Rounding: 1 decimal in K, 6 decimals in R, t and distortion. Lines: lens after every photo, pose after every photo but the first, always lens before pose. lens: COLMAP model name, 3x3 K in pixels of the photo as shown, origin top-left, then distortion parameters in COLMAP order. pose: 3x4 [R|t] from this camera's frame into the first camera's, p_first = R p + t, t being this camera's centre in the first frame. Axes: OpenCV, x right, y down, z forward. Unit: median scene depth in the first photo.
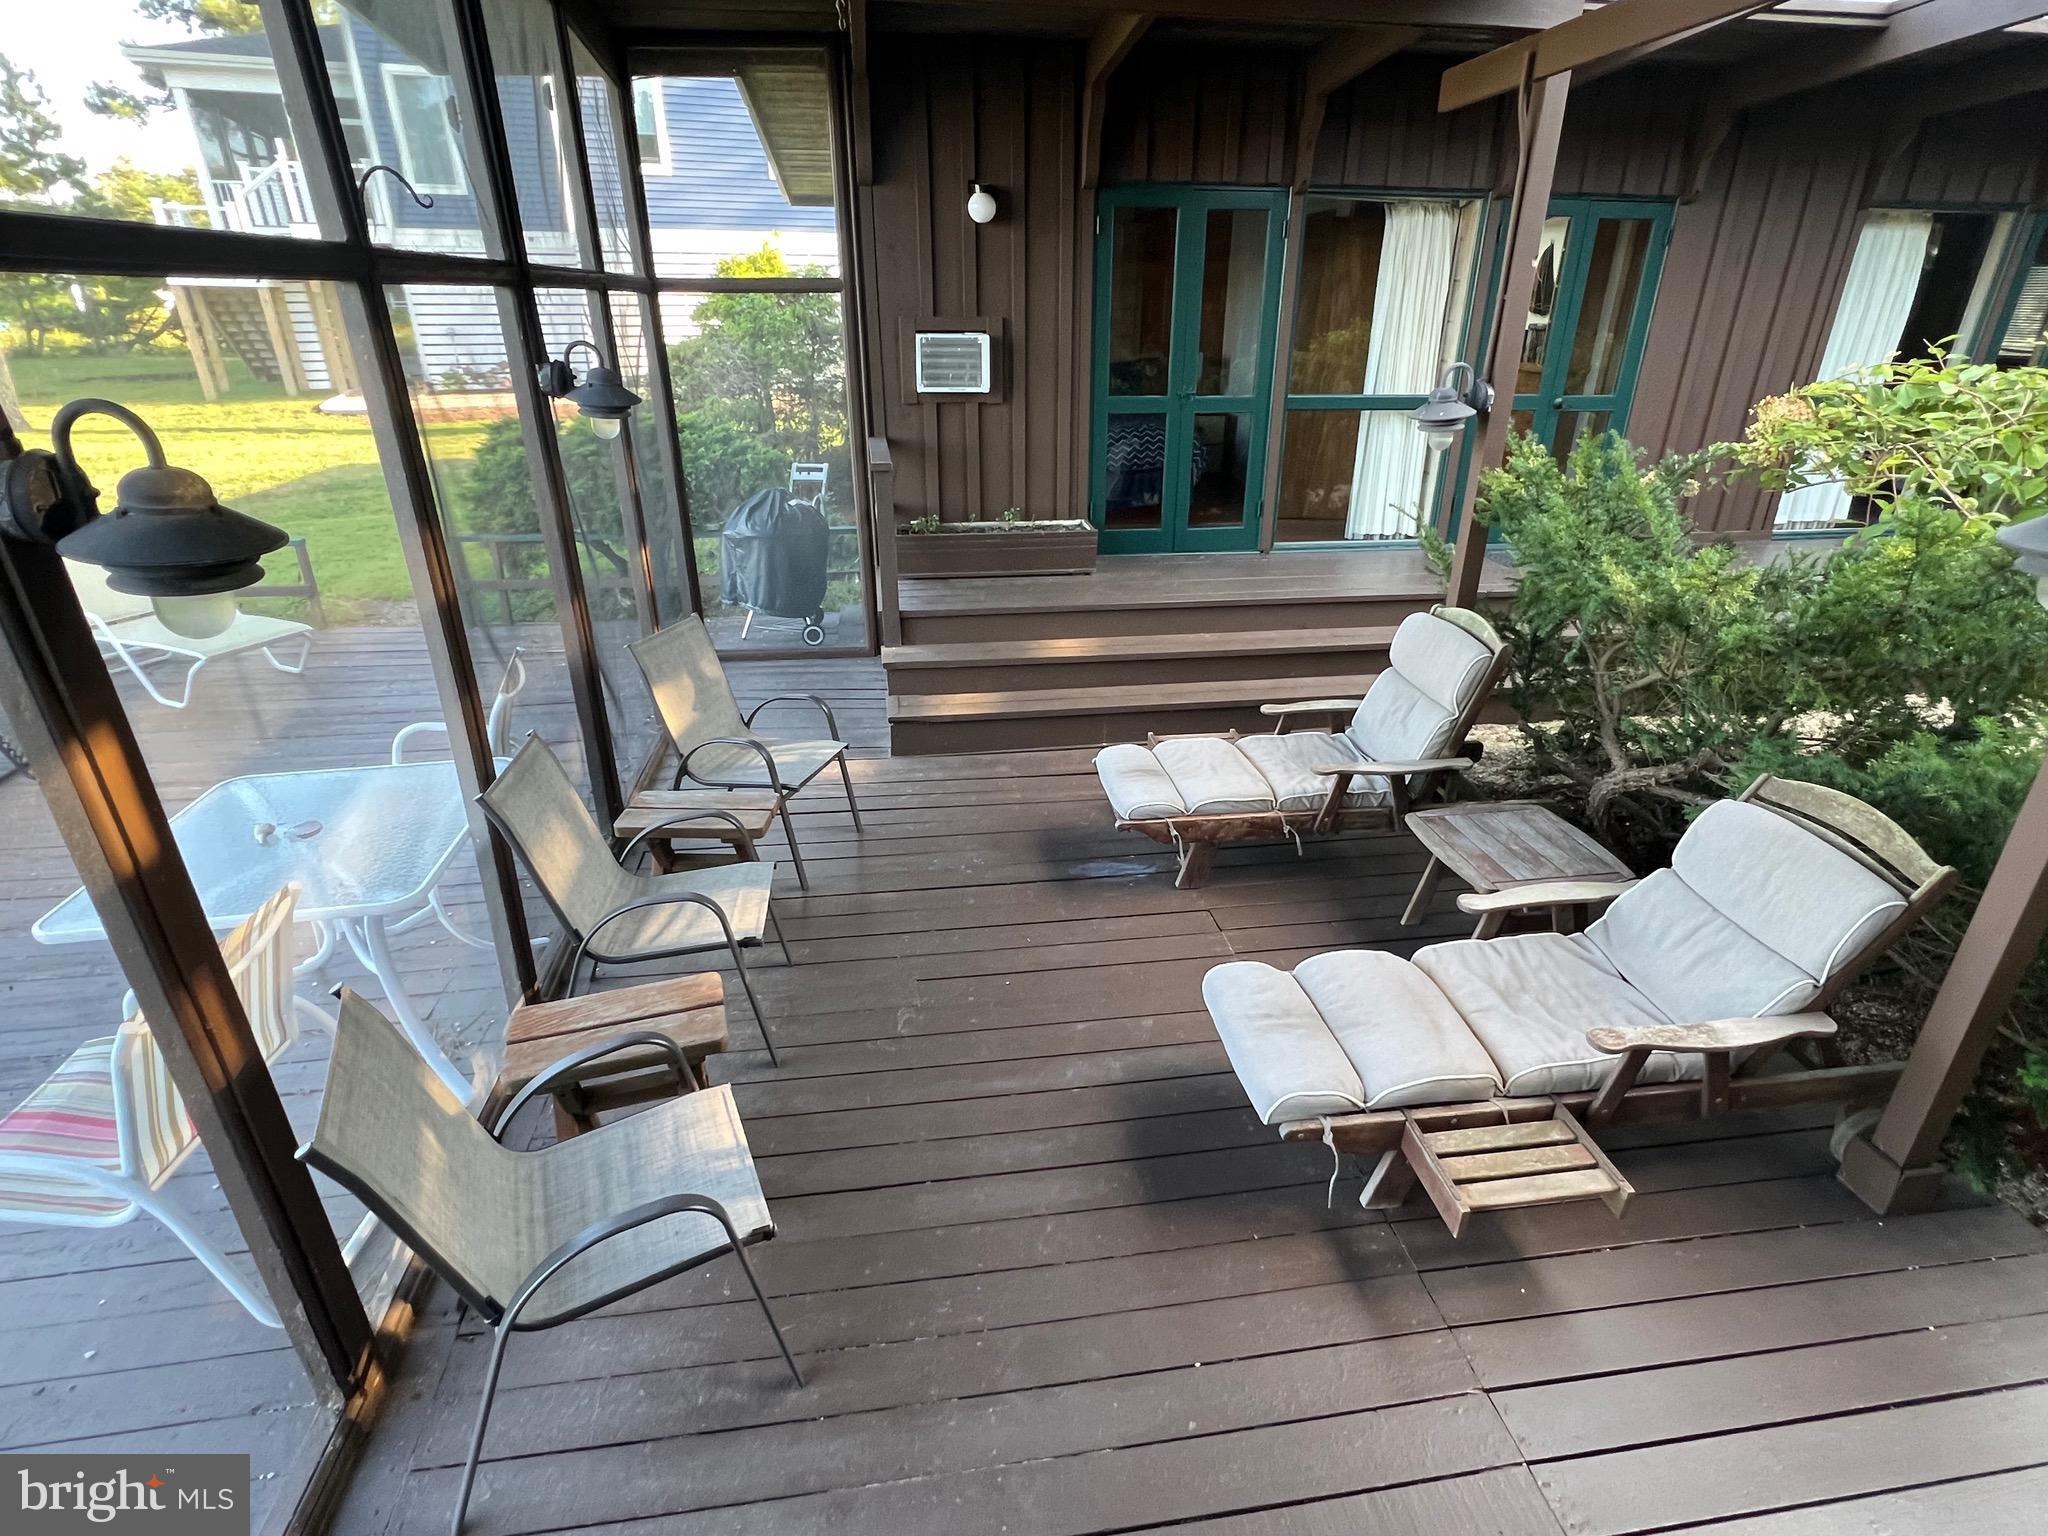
lens RADIAL K [[1019.4, 0, 1028.8], [0, 1019.4, 771.5], [0, 0, 1]] dist [-0.000876, -0.000683]
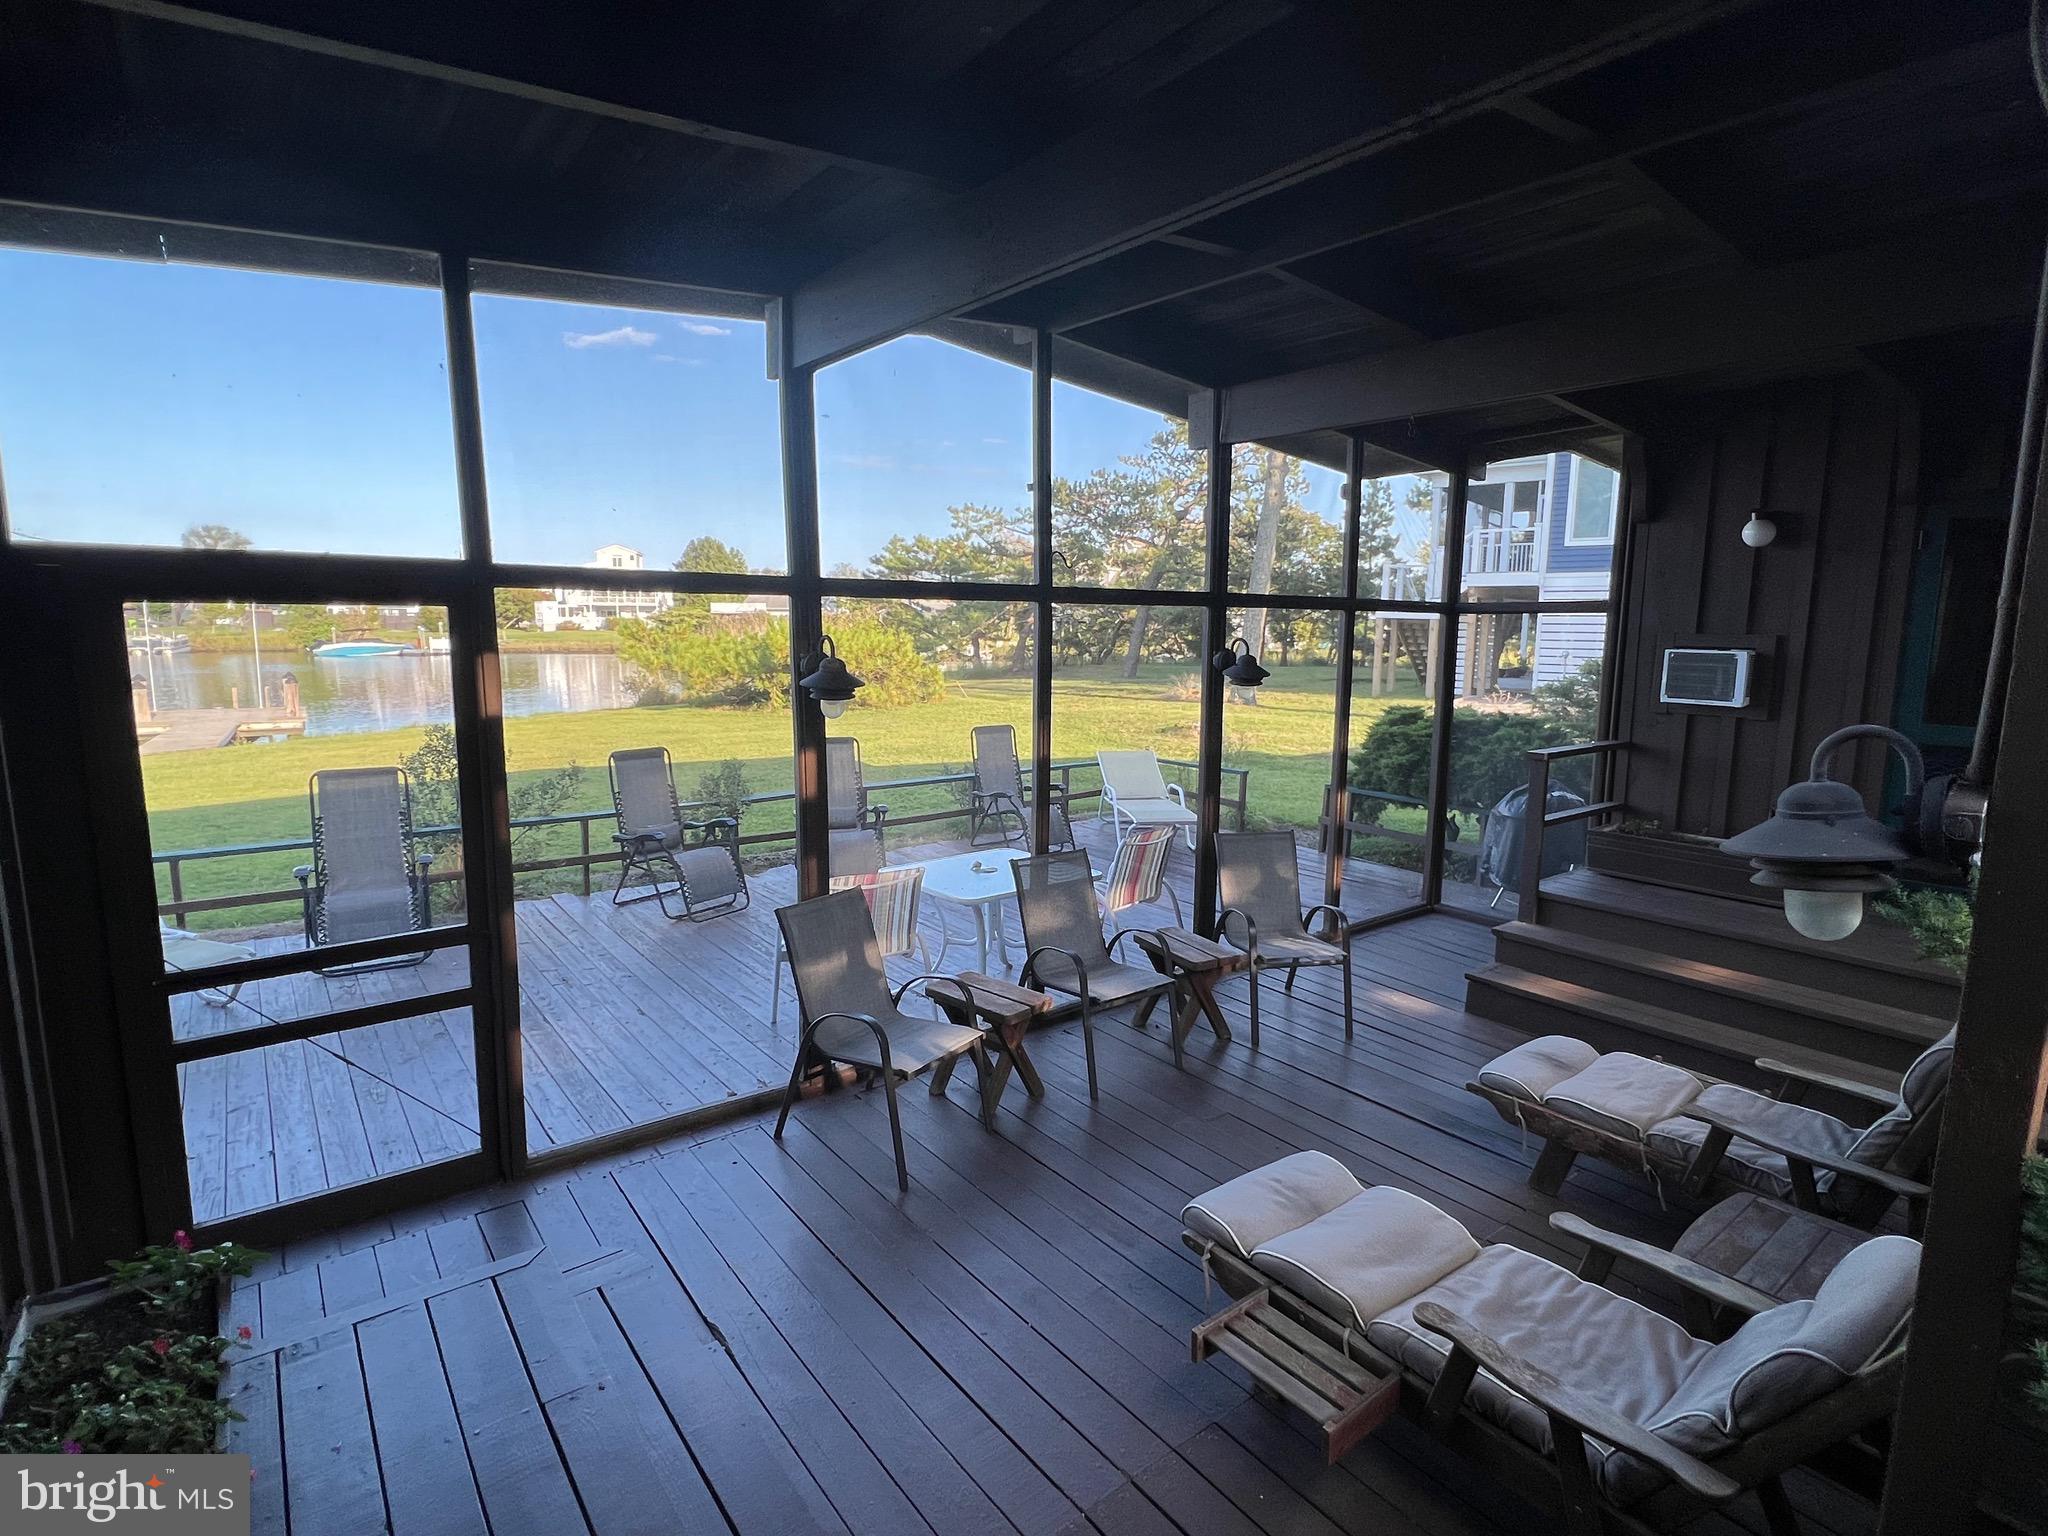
lens RADIAL K [[1019.4, 0, 1028.8], [0, 1019.4, 771.5], [0, 0, 1]] dist [-0.000876, -0.000683]
pose [[0.496380, 0.127486, -0.858694, 0.530826], [-0.375552, 0.923341, -0.080009, 0.008736], [0.782667, 0.362199, 0.506205, 0.027881]]
